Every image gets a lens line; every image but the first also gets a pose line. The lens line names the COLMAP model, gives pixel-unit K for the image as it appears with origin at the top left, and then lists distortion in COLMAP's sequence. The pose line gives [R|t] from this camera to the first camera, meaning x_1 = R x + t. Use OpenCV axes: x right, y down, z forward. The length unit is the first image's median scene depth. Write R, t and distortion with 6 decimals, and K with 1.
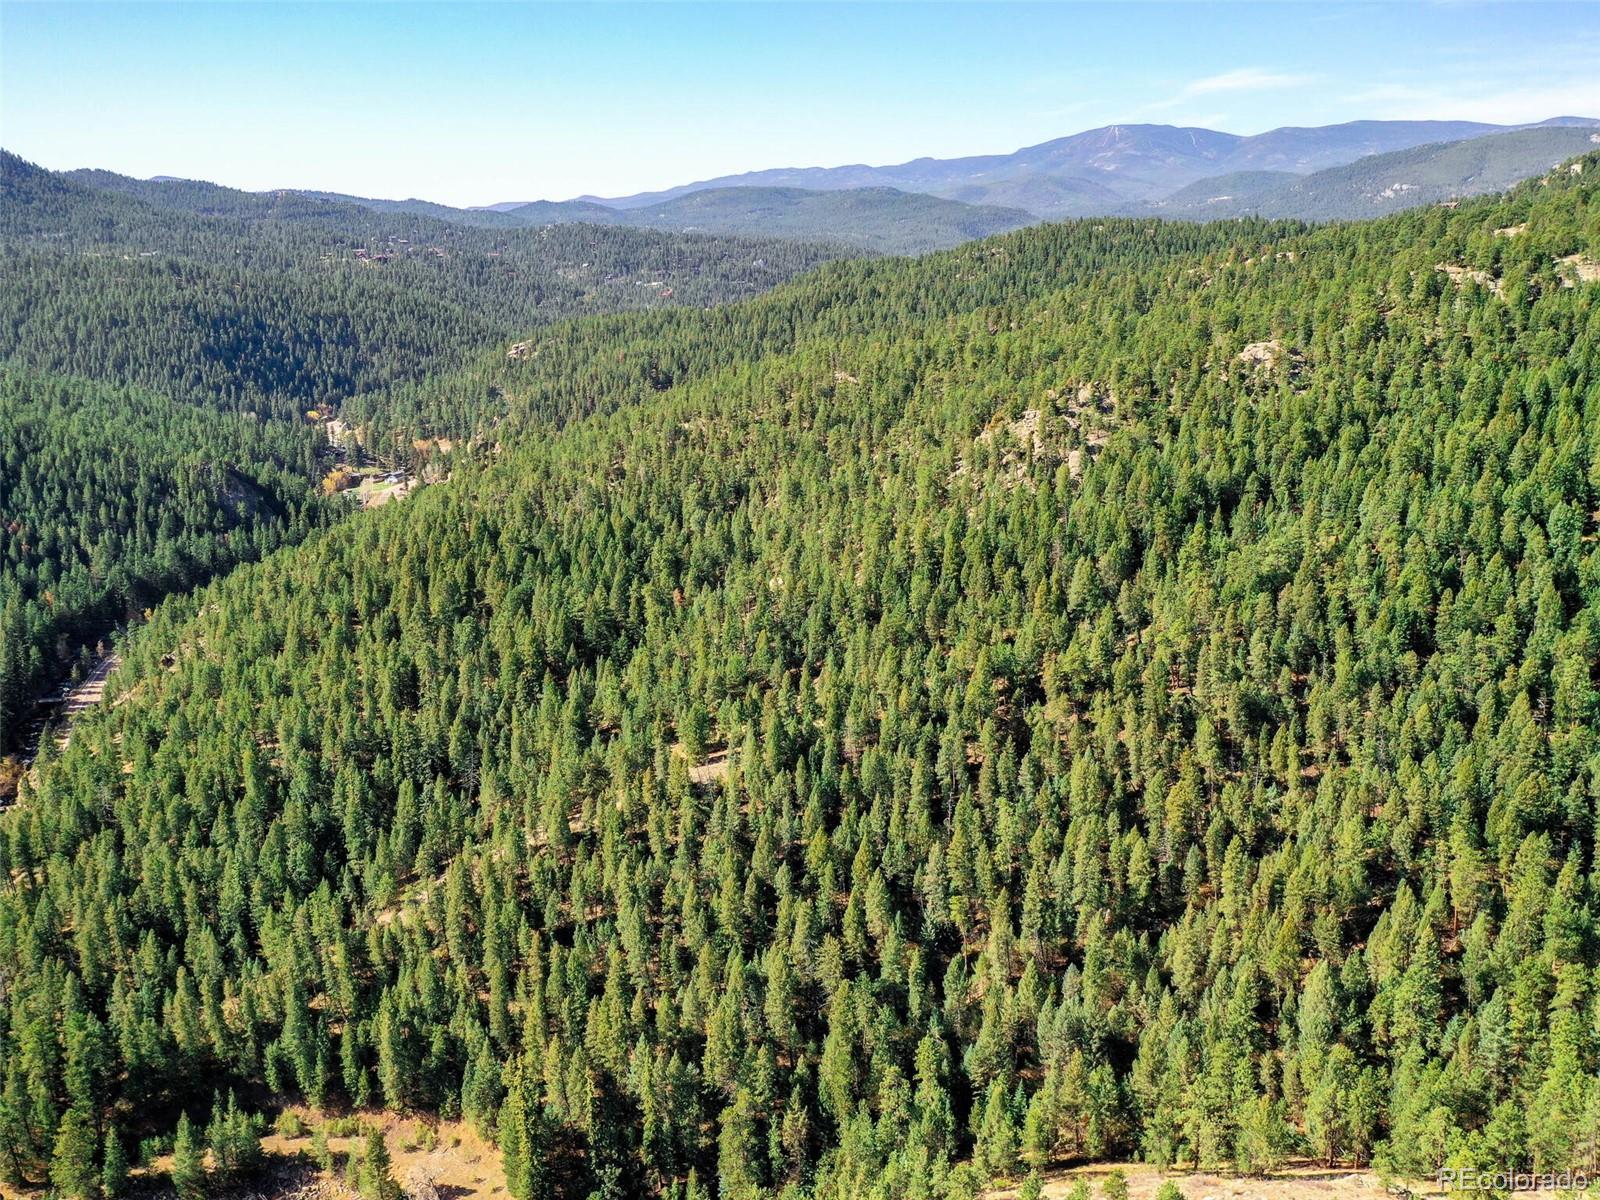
lens RADIAL K [[1422.1, 0, 800.0], [0, 1422.1, 600.0], [0, 0, 1]] dist [0.005284, -0.002387]
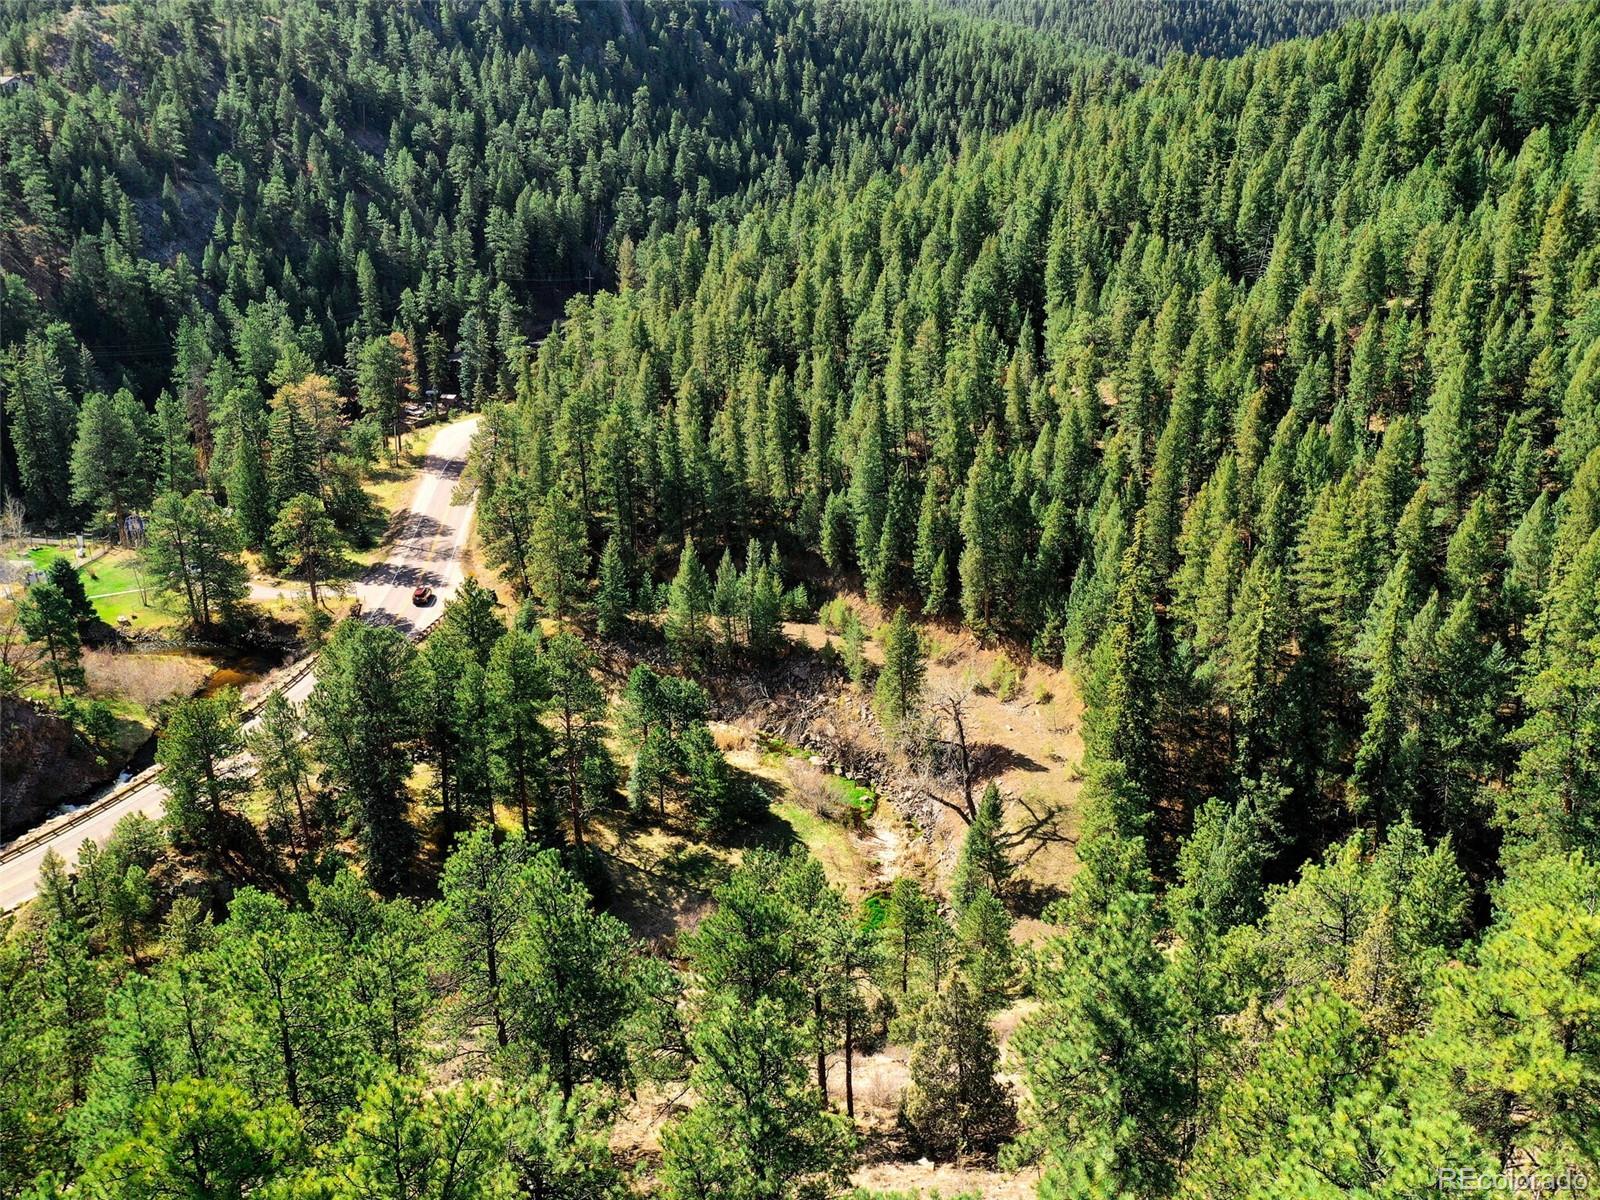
lens RADIAL K [[1422.1, 0, 800.0], [0, 1422.1, 600.0], [0, 0, 1]] dist [0.005284, -0.002387]
pose [[0.790457, 0.224737, -0.569799, 0.004726], [-0.149961, 0.972953, 0.175712, 0.248023], [0.593876, -0.053445, 0.802779, 0.458593]]
